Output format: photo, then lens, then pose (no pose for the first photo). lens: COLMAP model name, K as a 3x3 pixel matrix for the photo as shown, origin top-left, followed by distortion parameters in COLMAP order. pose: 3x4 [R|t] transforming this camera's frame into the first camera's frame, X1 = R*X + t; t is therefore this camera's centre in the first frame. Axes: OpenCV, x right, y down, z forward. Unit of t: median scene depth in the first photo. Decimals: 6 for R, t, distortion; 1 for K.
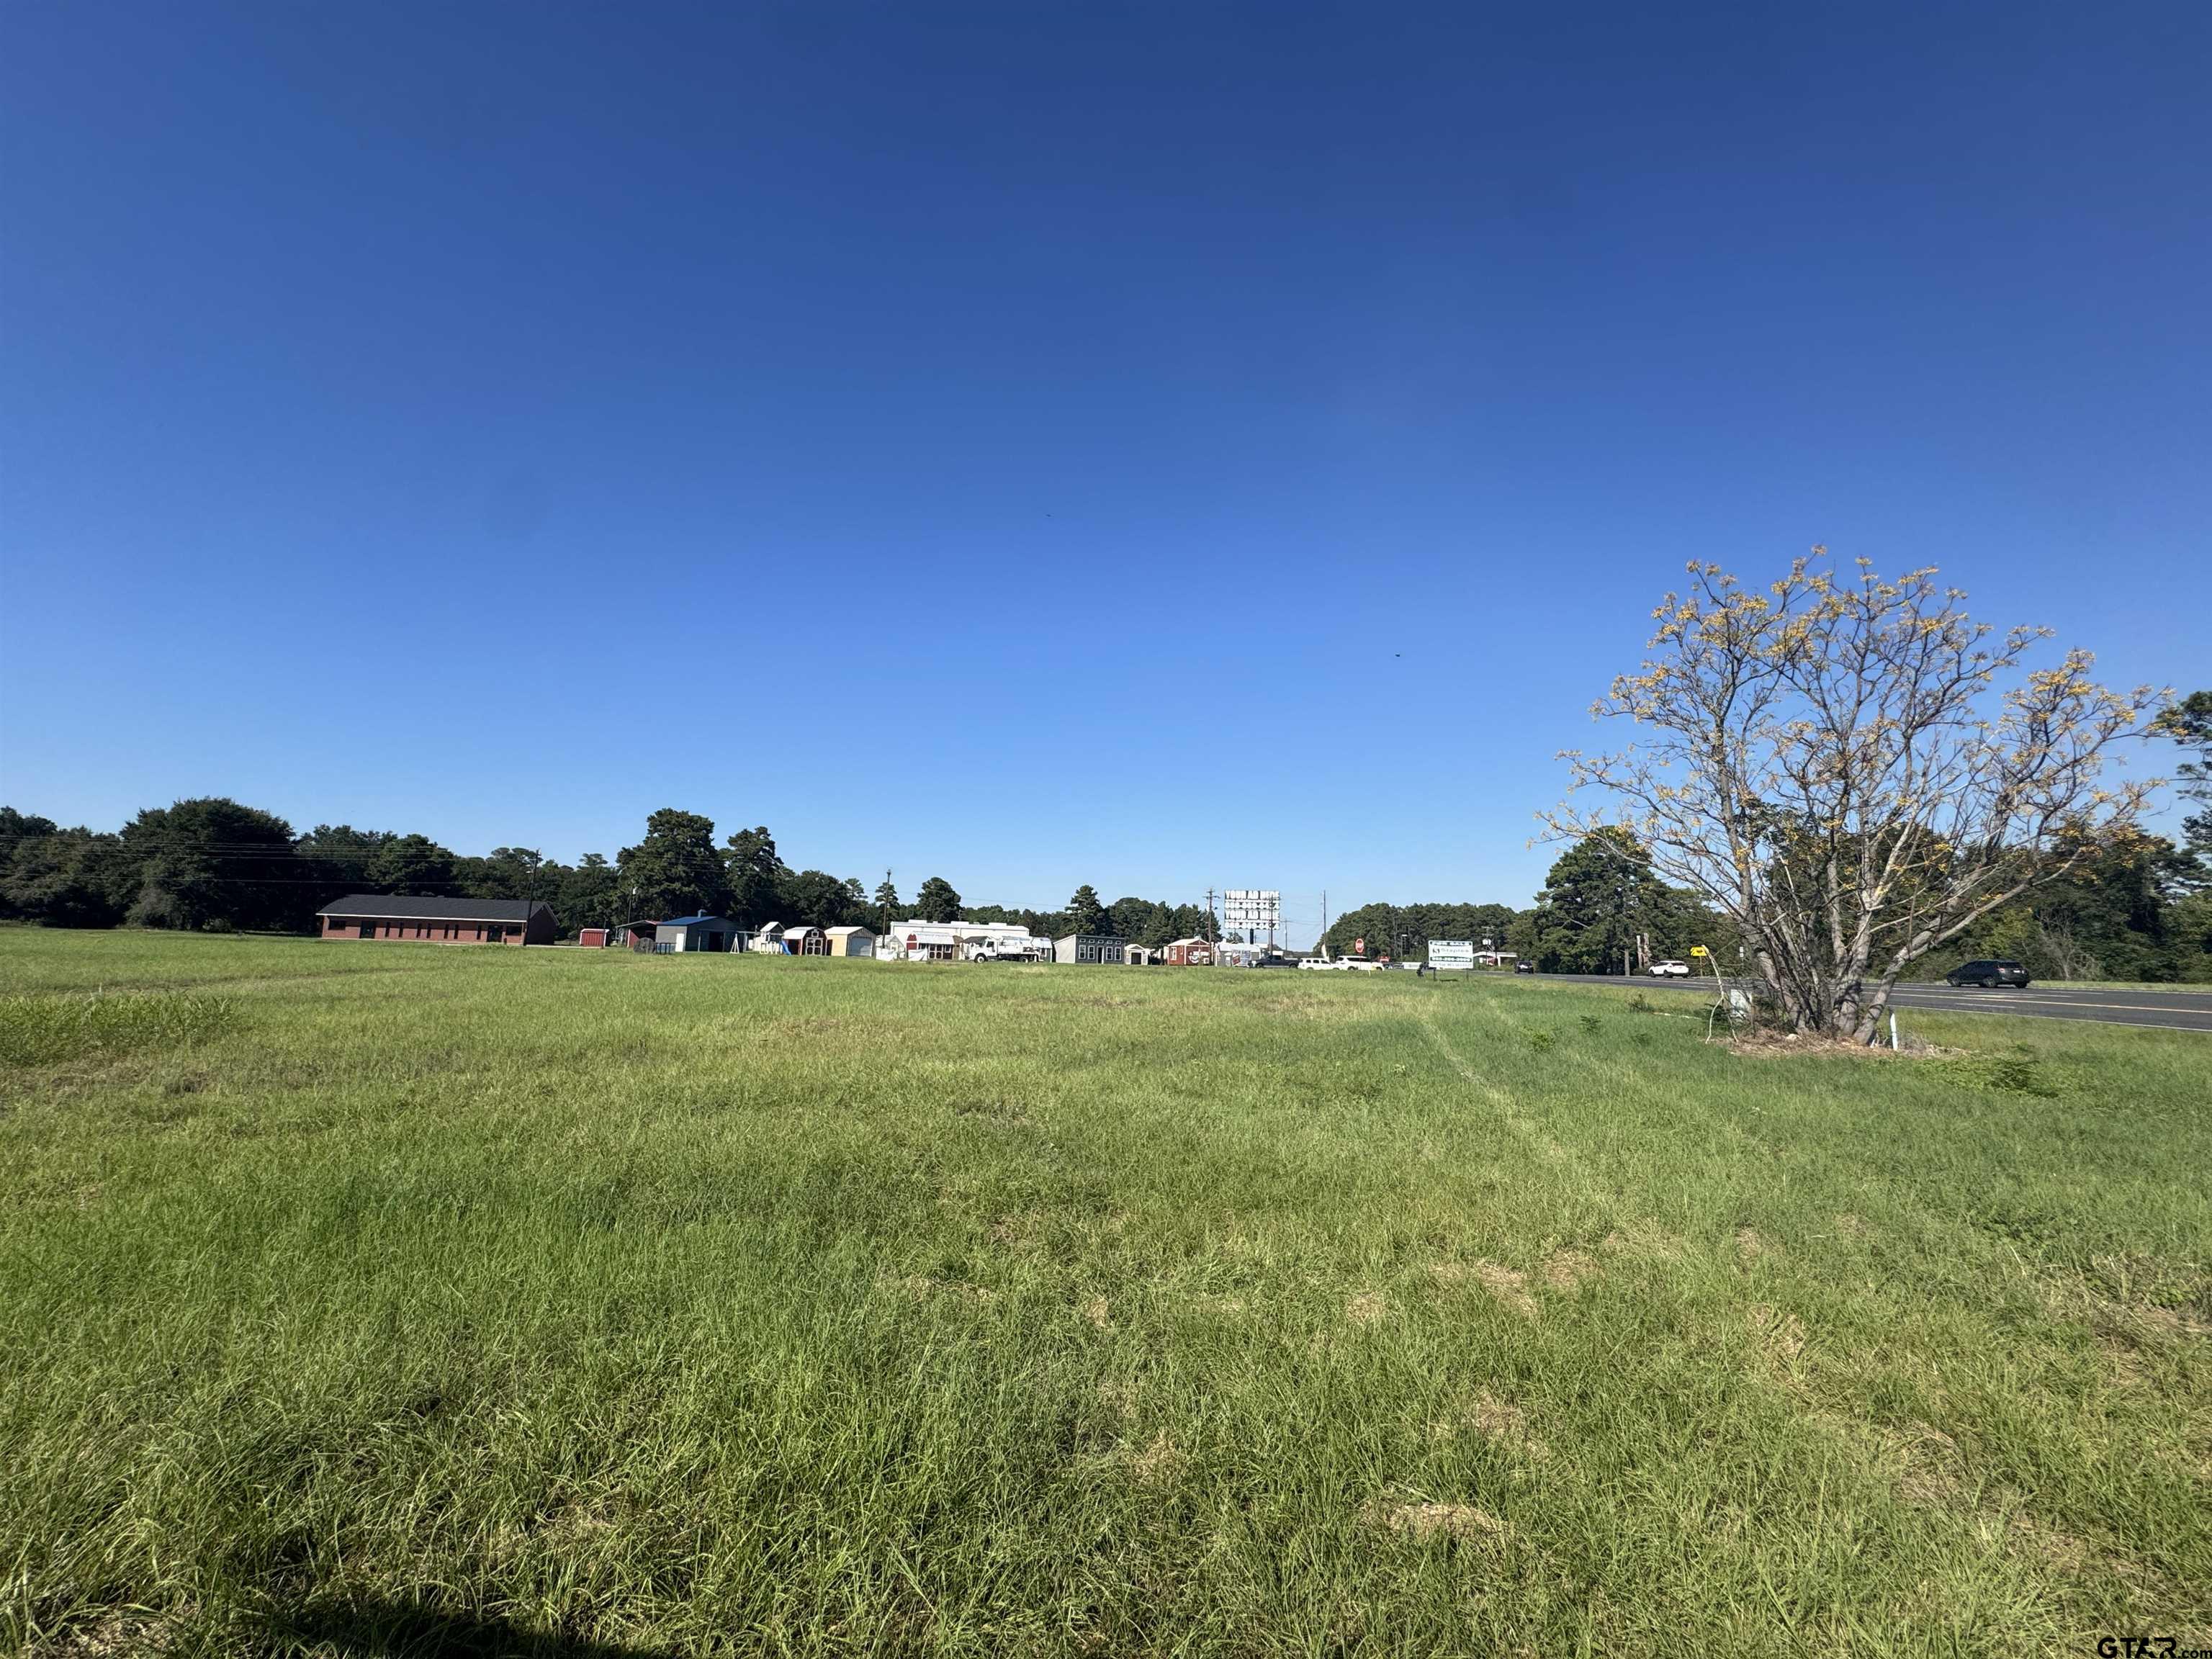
lens RADIAL K [[883.6, 0, 1106.0], [0, 883.6, 829.5], [0, 0, 1]] dist [-0.006360, 0.000962]
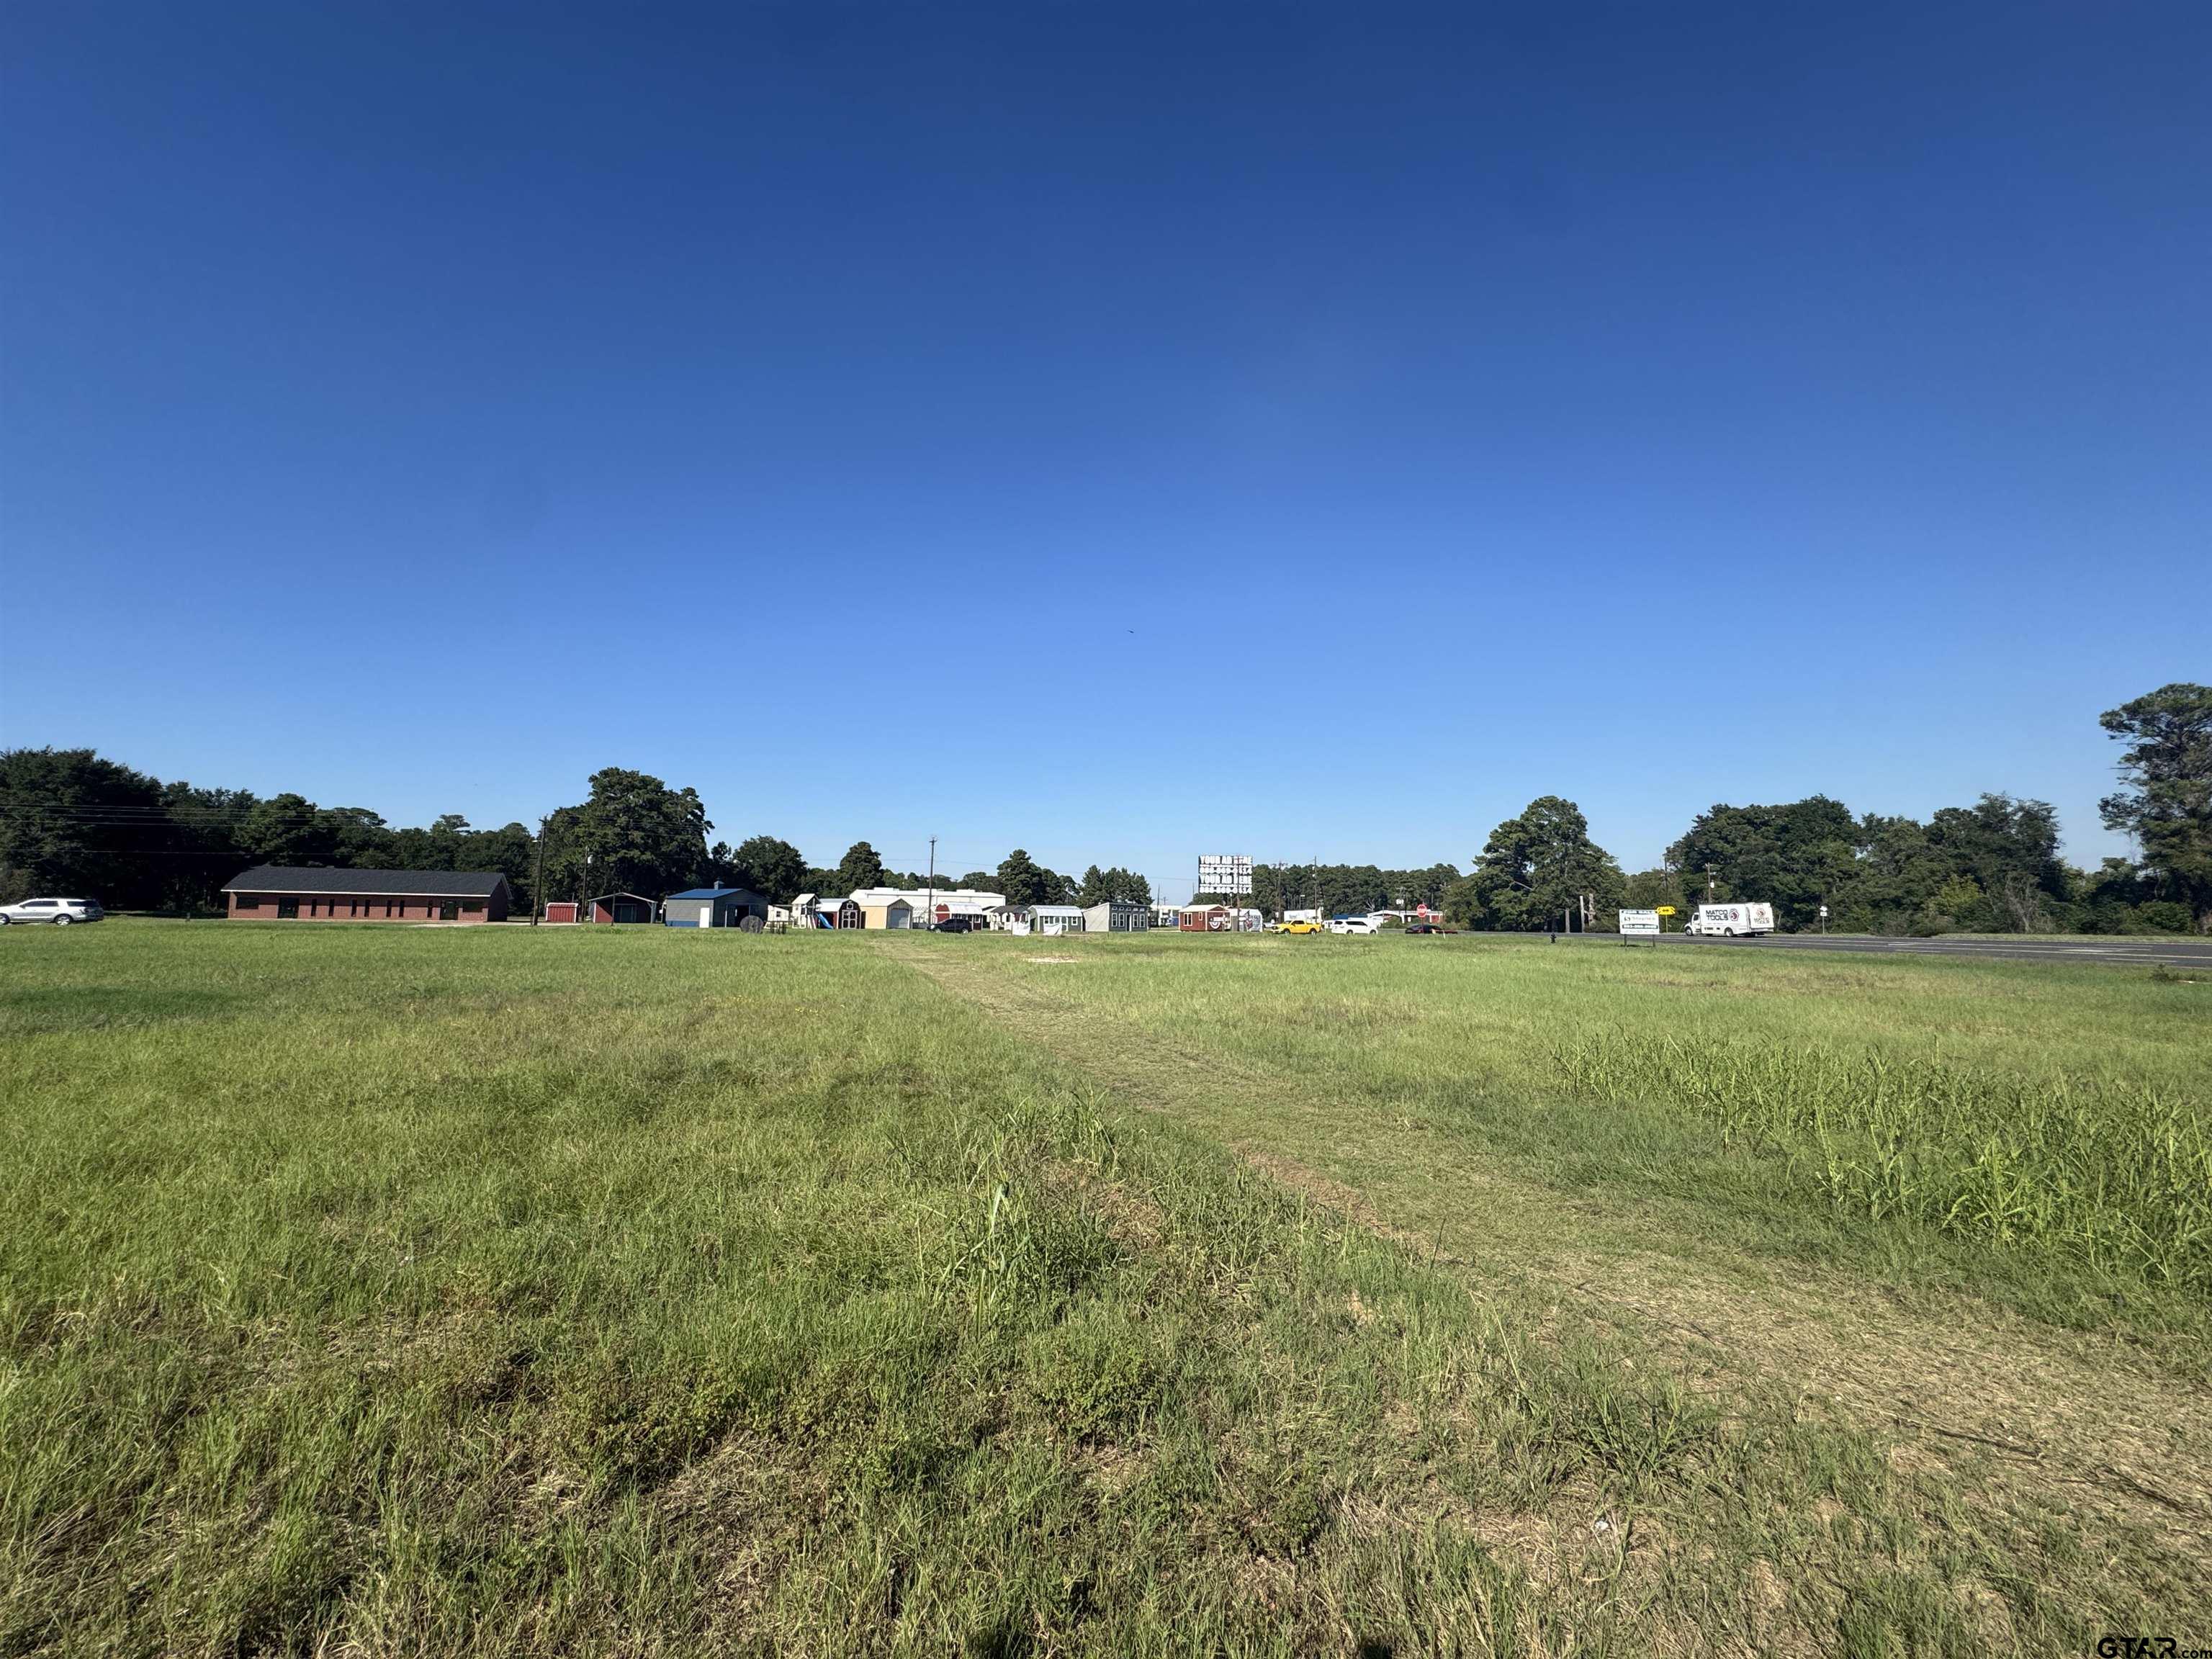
lens RADIAL K [[883.6, 0, 1106.0], [0, 883.6, 829.5], [0, 0, 1]] dist [-0.006360, 0.000962]
pose [[0.983318, 0.001899, 0.181883, -2.638801], [-0.009961, 0.999007, 0.043427, -0.079112], [-0.181620, -0.044514, 0.982361, 0.318152]]
